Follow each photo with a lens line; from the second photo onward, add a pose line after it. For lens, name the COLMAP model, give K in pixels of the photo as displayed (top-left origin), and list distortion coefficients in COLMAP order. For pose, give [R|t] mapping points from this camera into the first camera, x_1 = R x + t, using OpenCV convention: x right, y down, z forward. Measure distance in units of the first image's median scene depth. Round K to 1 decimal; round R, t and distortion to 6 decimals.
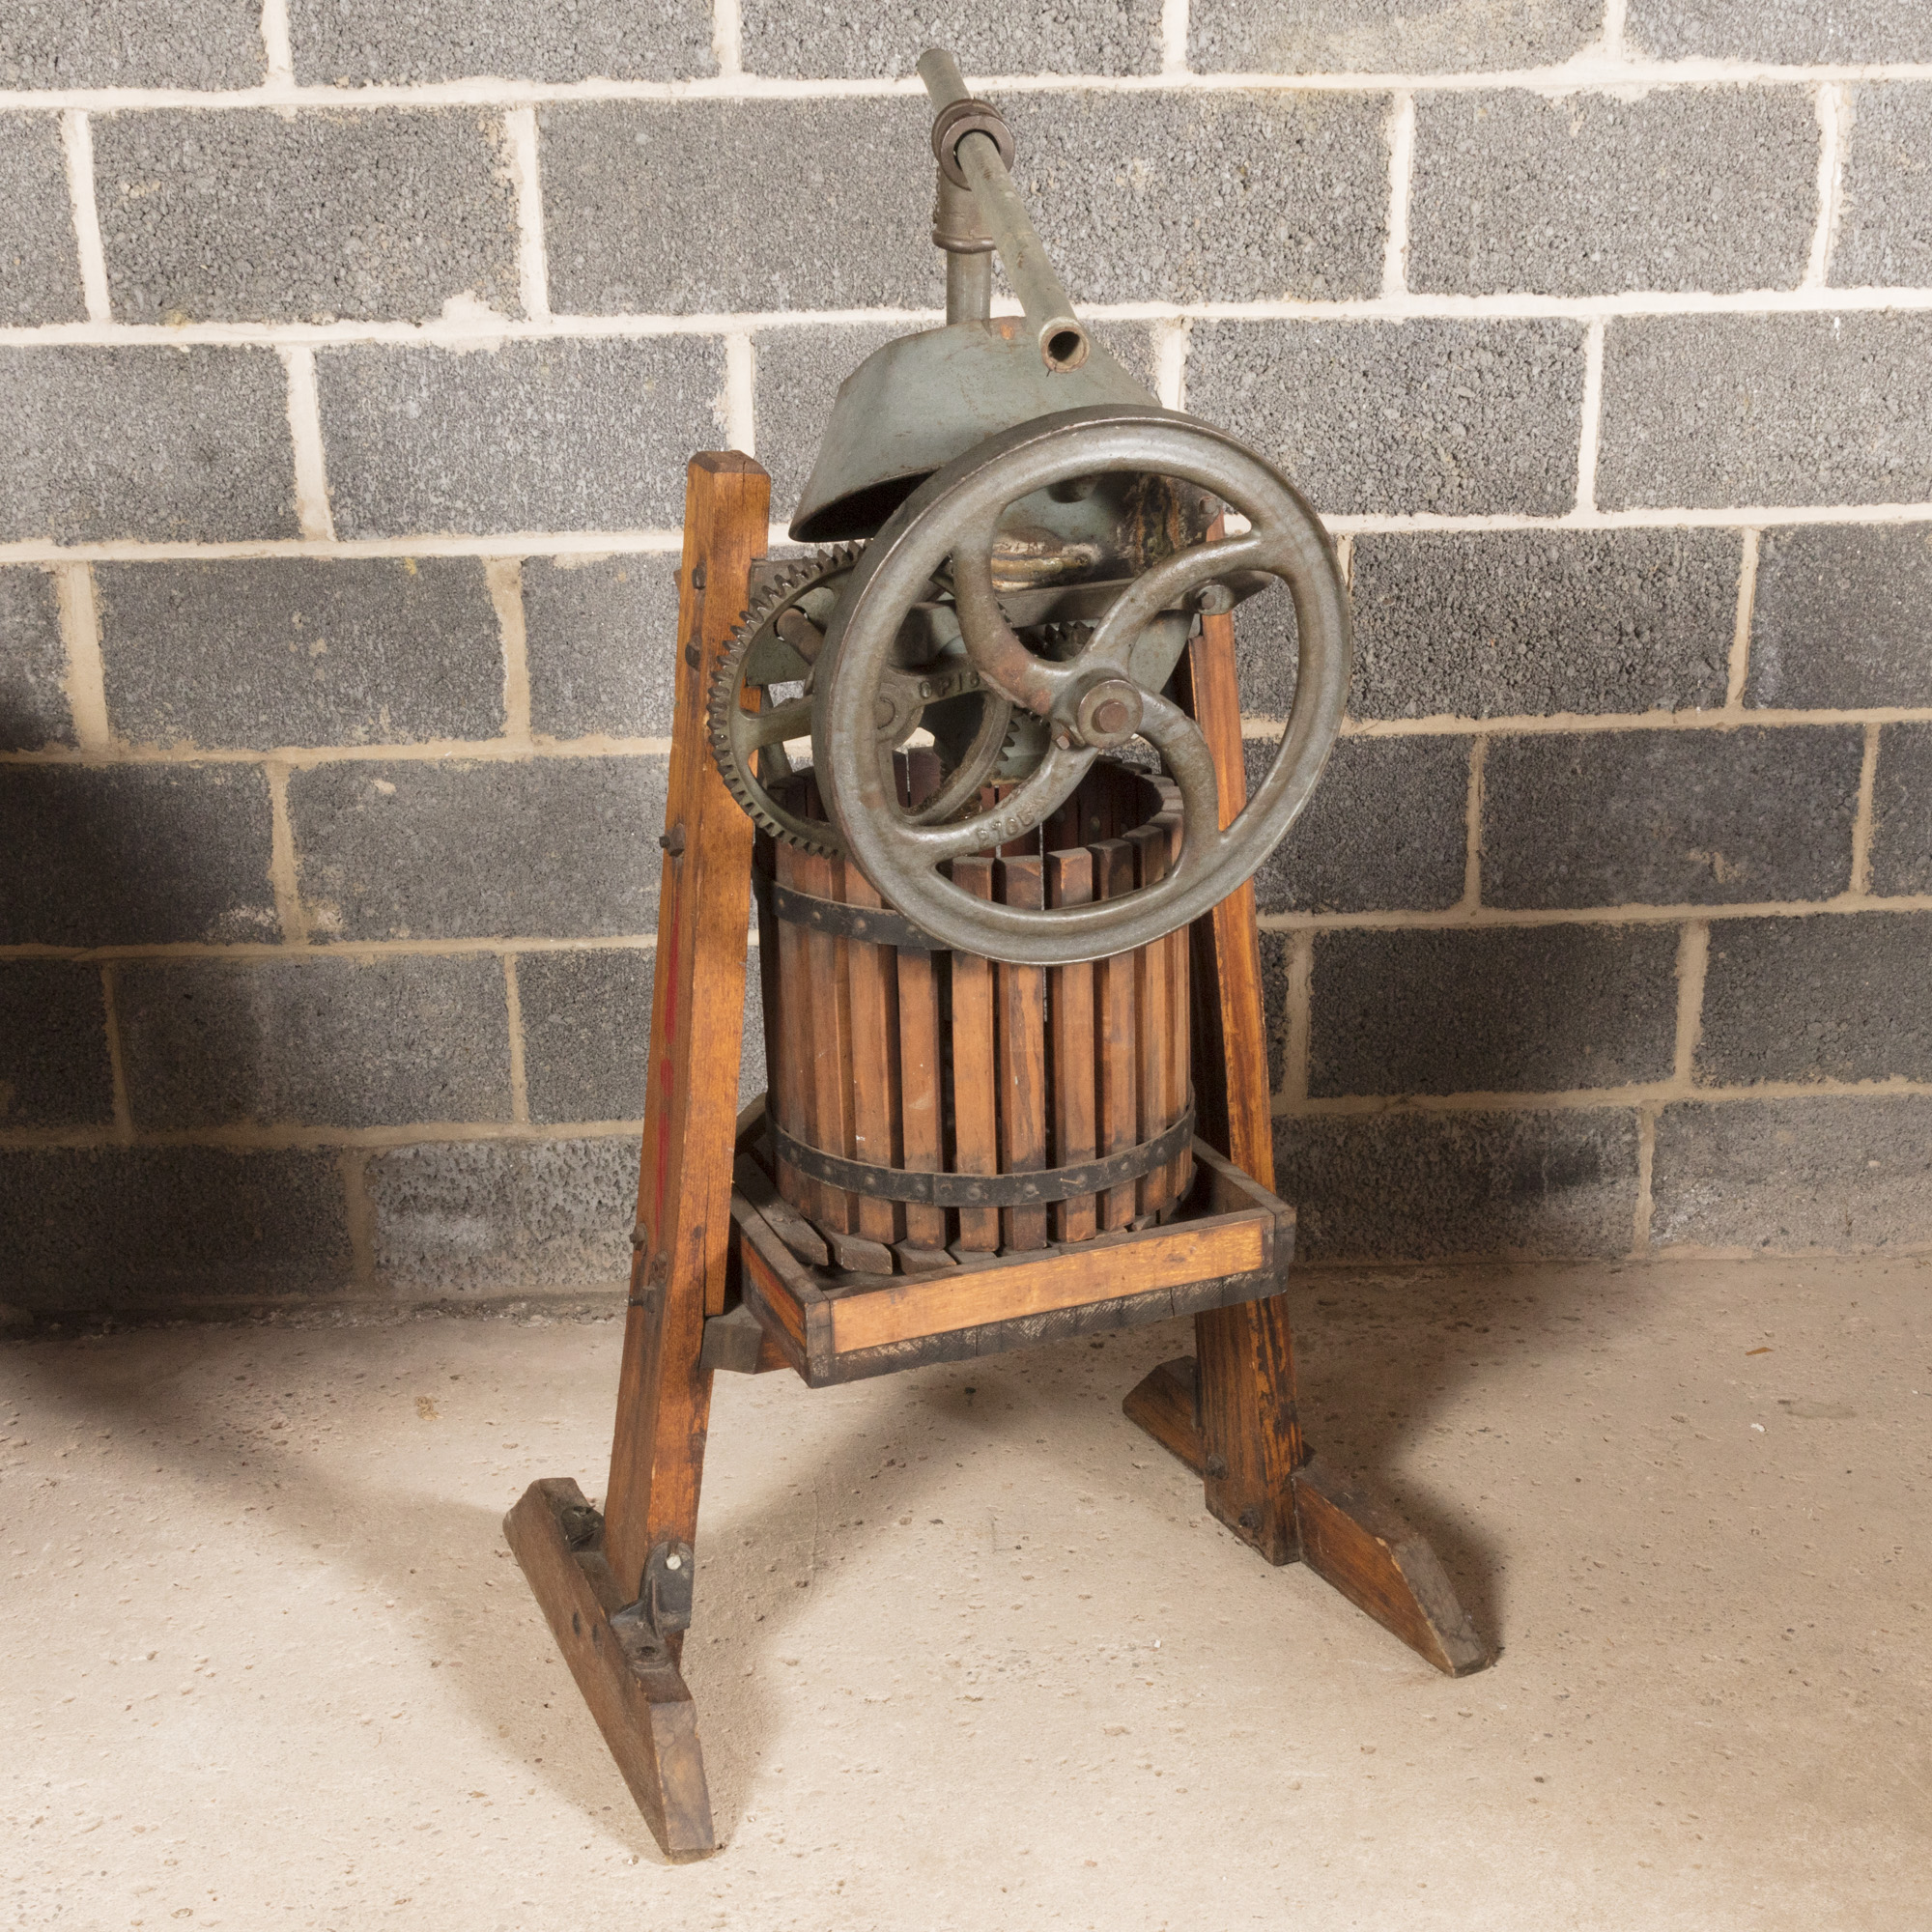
lens RADIAL K [[2918.5, 0, 1005.8], [0, 2918.5, 1160.2], [0, 0, 1]] dist [0.000943, -0.006308]
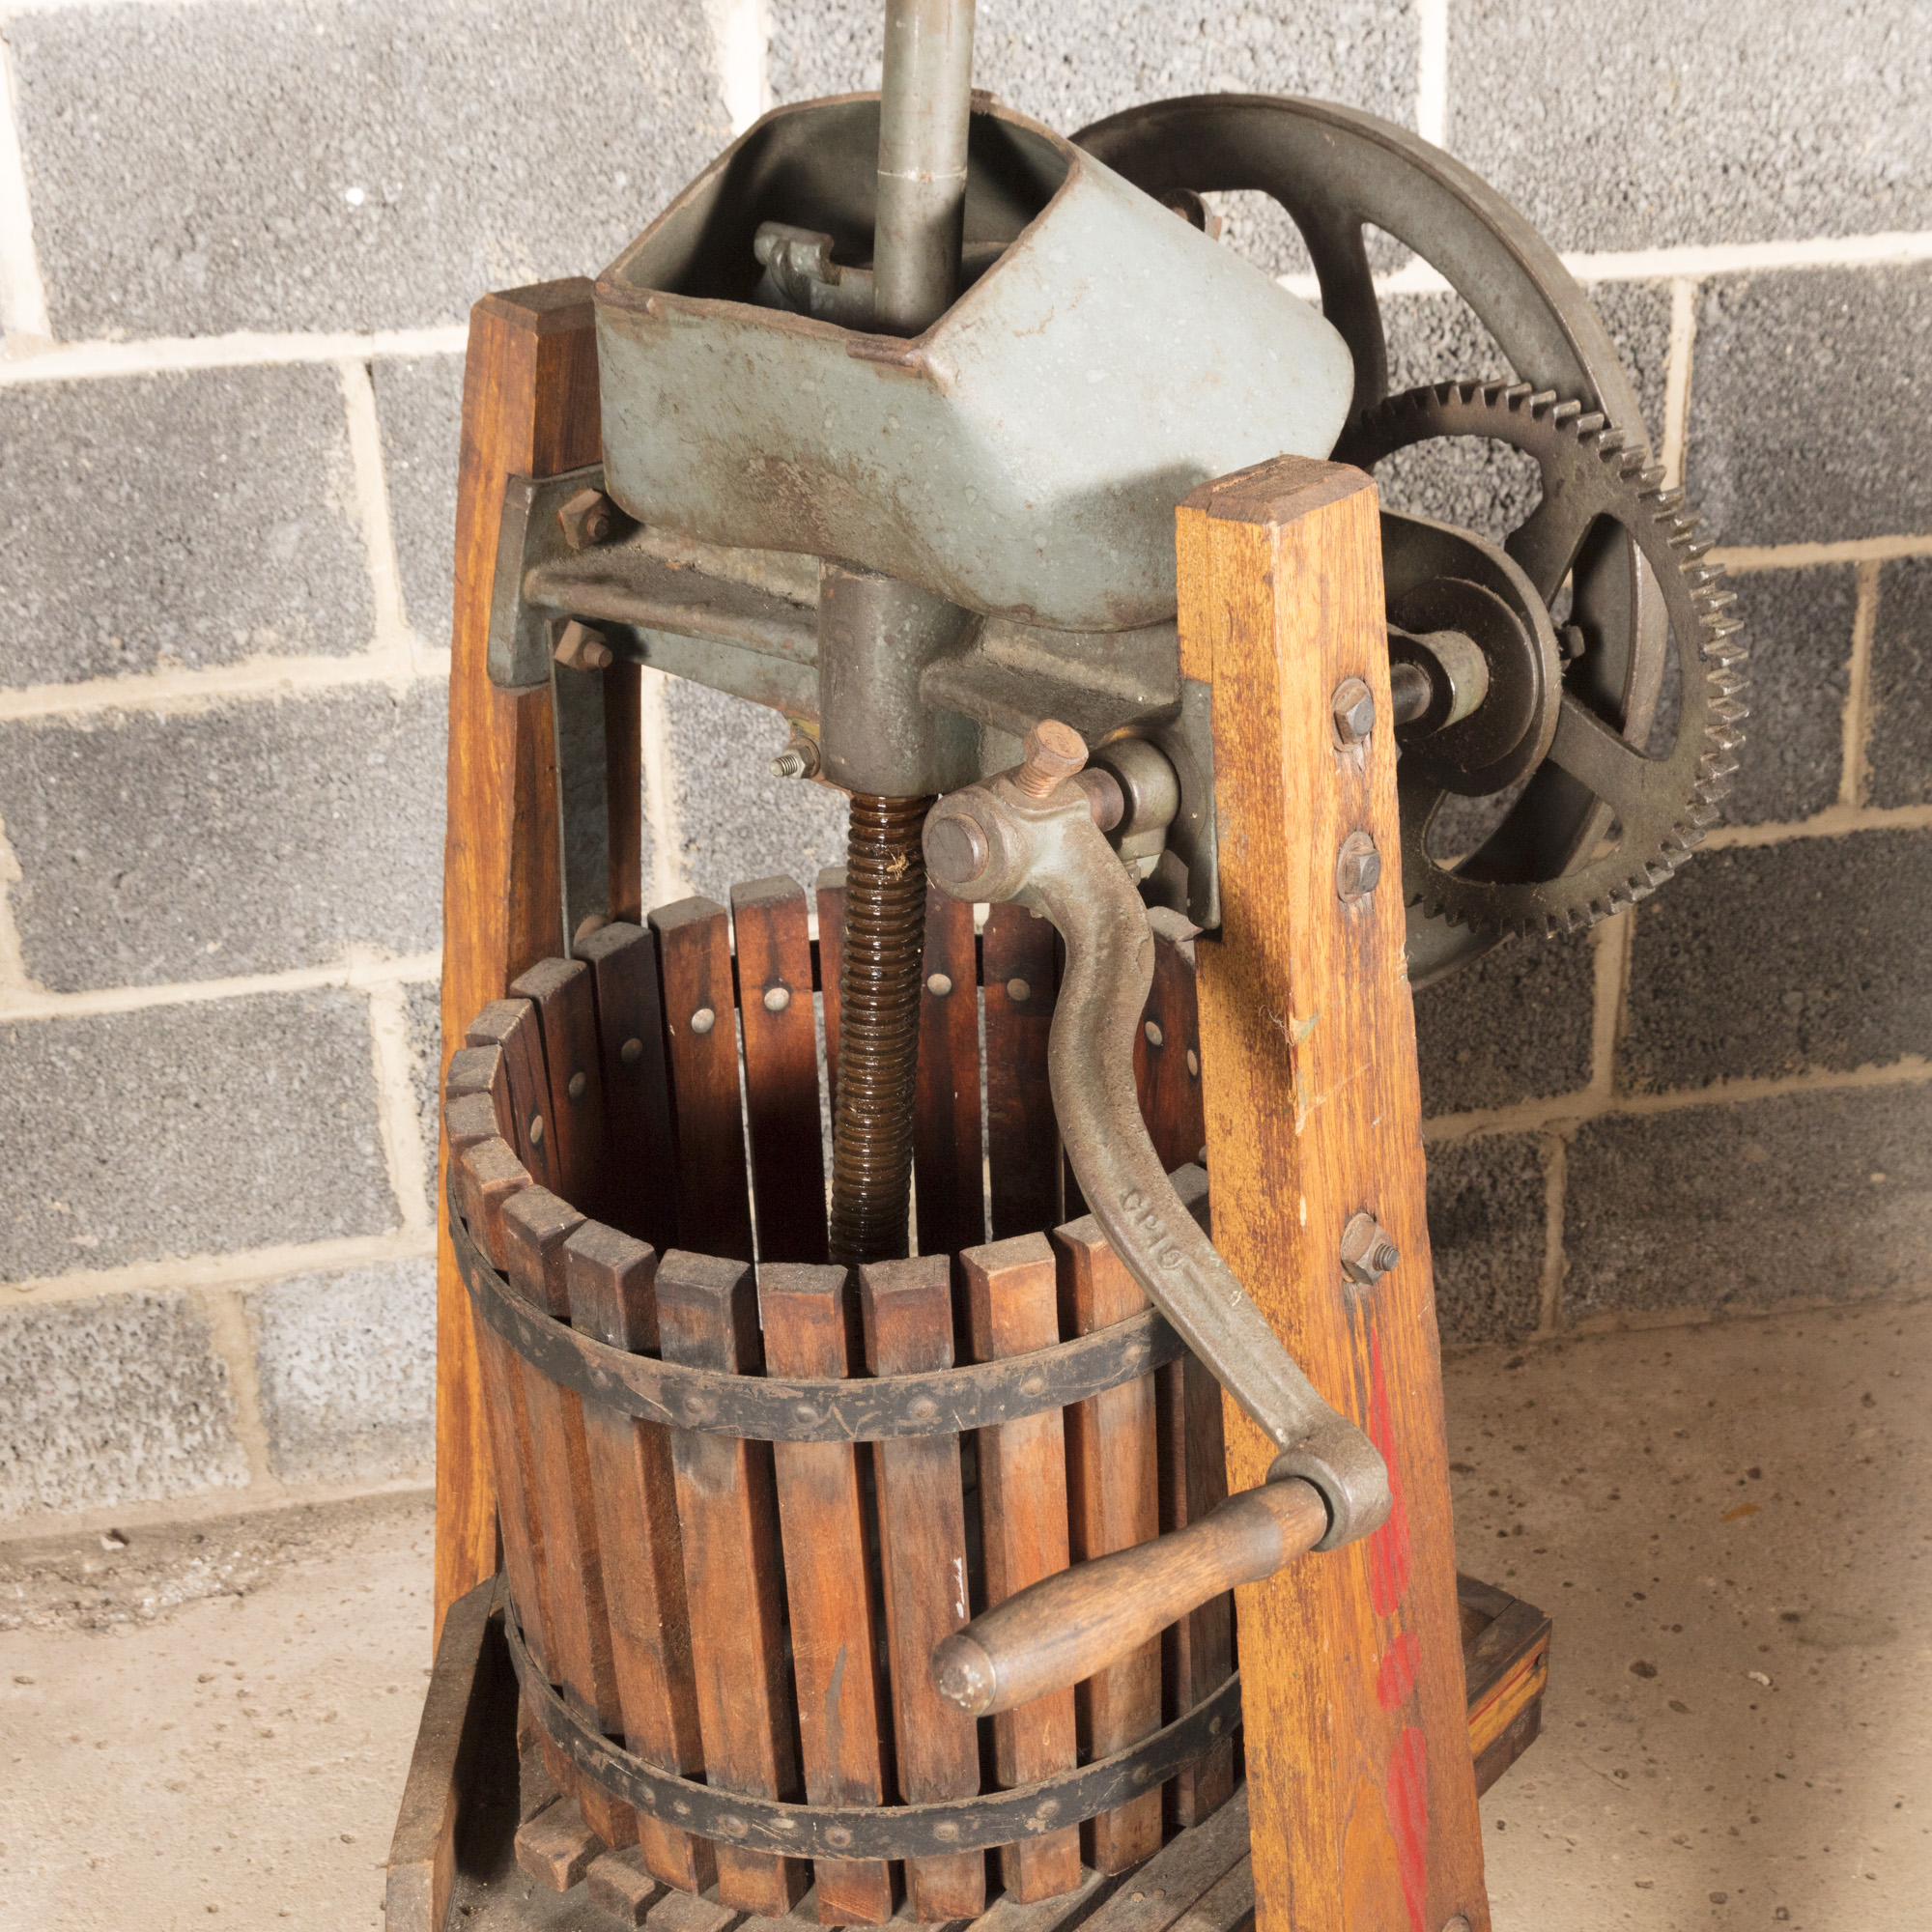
lens RADIAL K [[3243.6, 0, 1230.8], [0, 3243.6, 908.2], [0, 0, 1]] dist [0.021774, -0.058607]
pose [[0.986536, -0.065574, 0.149821, 0.050589], [0.054971, 0.995753, 0.073855, -0.163510], [-0.154028, -0.064625, 0.985951, 0.365054]]
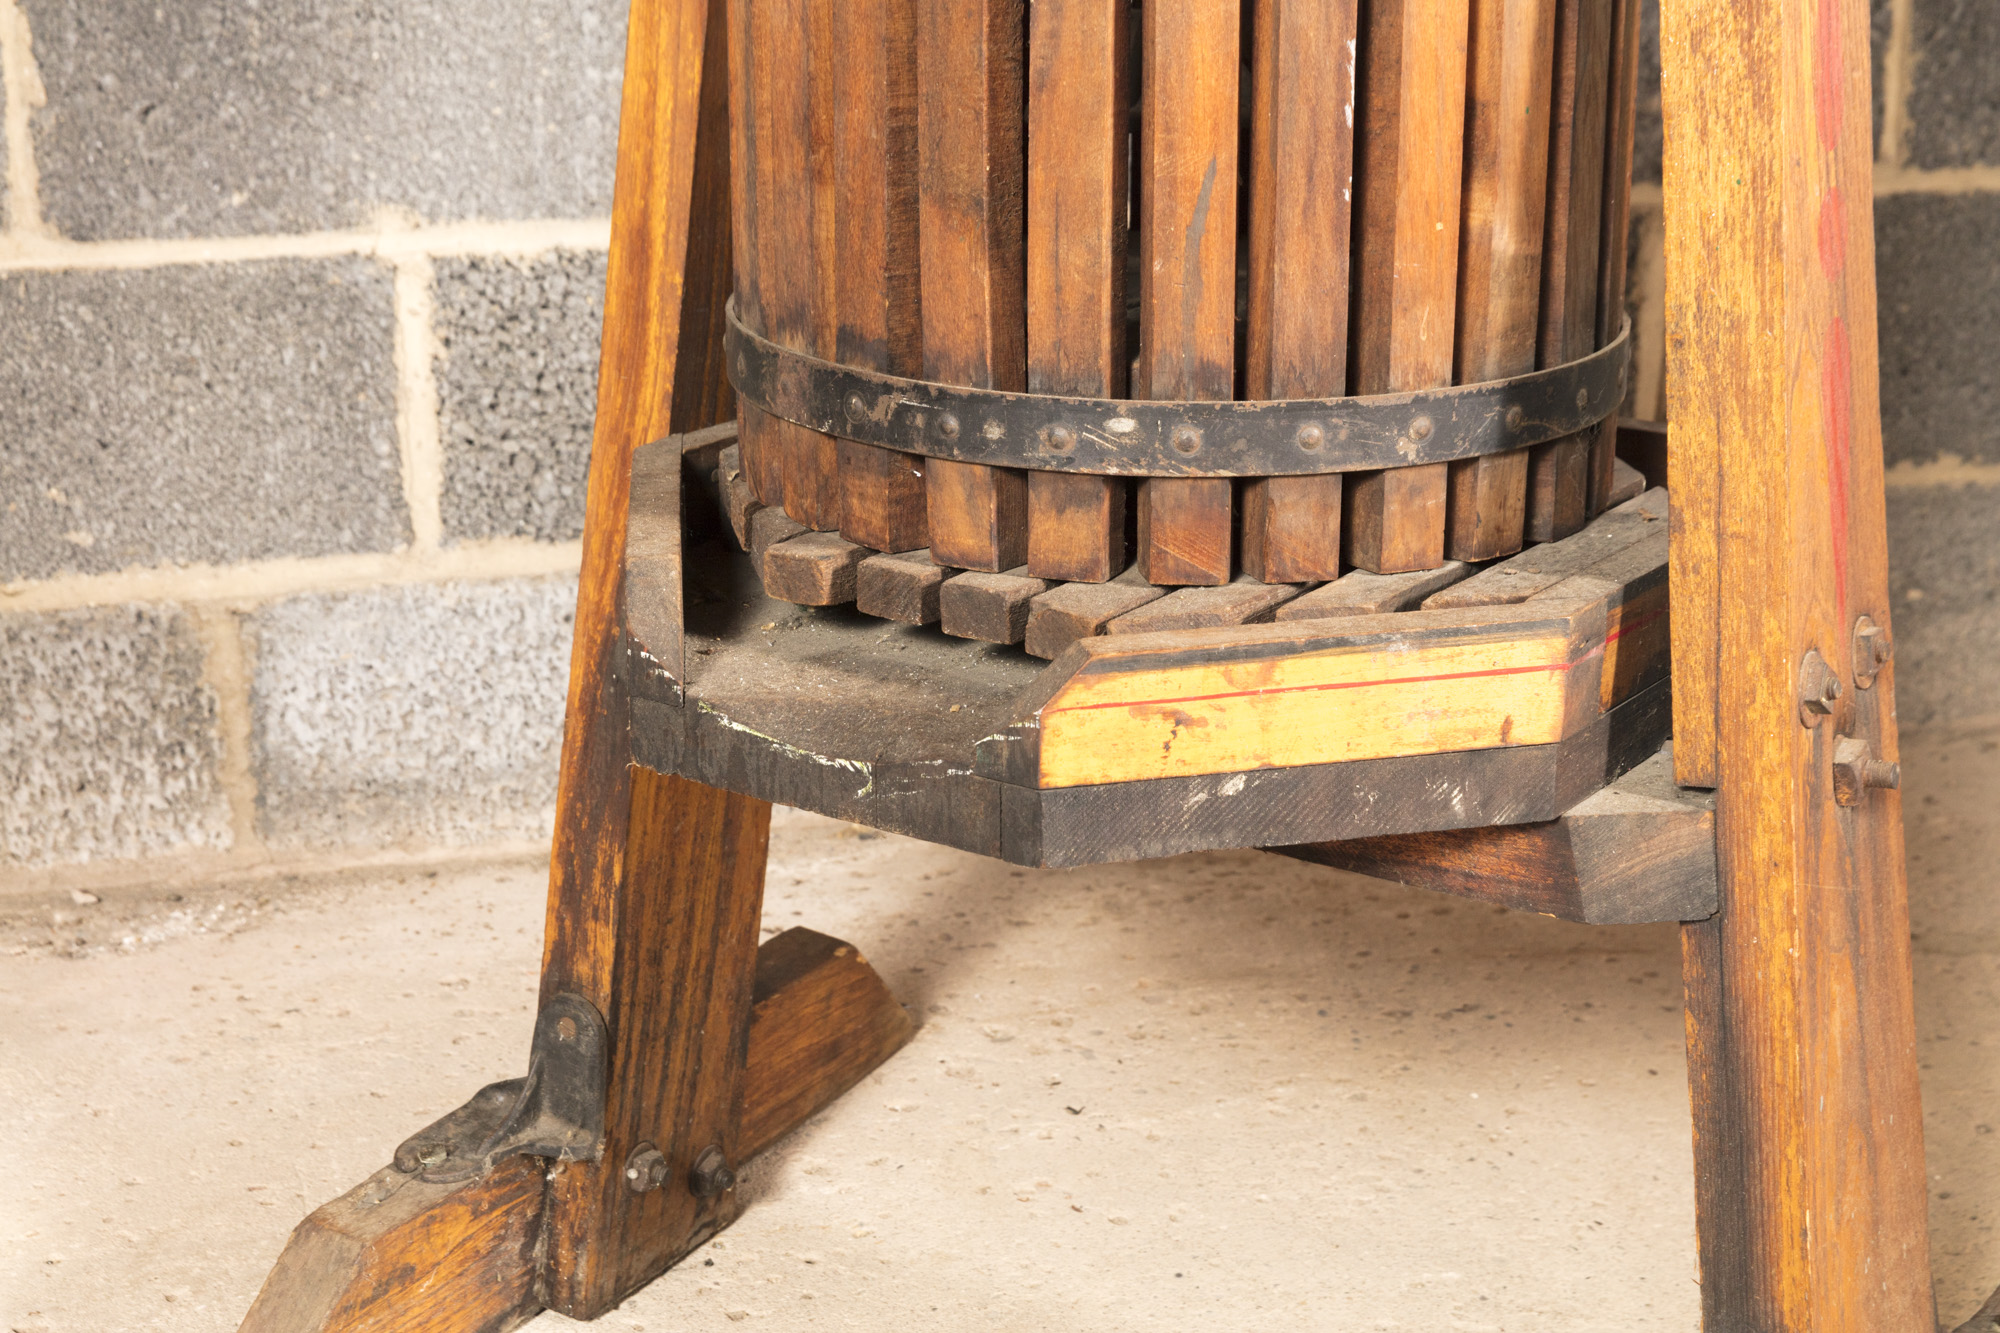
lens RADIAL K [[3066.1, 0, 1013.1], [0, 3066.1, 661.2], [0, 0, 1]] dist [-0.028199, 0.084207]
pose [[0.979627, -0.044598, 0.195809, -0.049326], [0.063209, 0.993948, -0.089845, 0.084682], [-0.190617, 0.100392, 0.976518, 0.476196]]
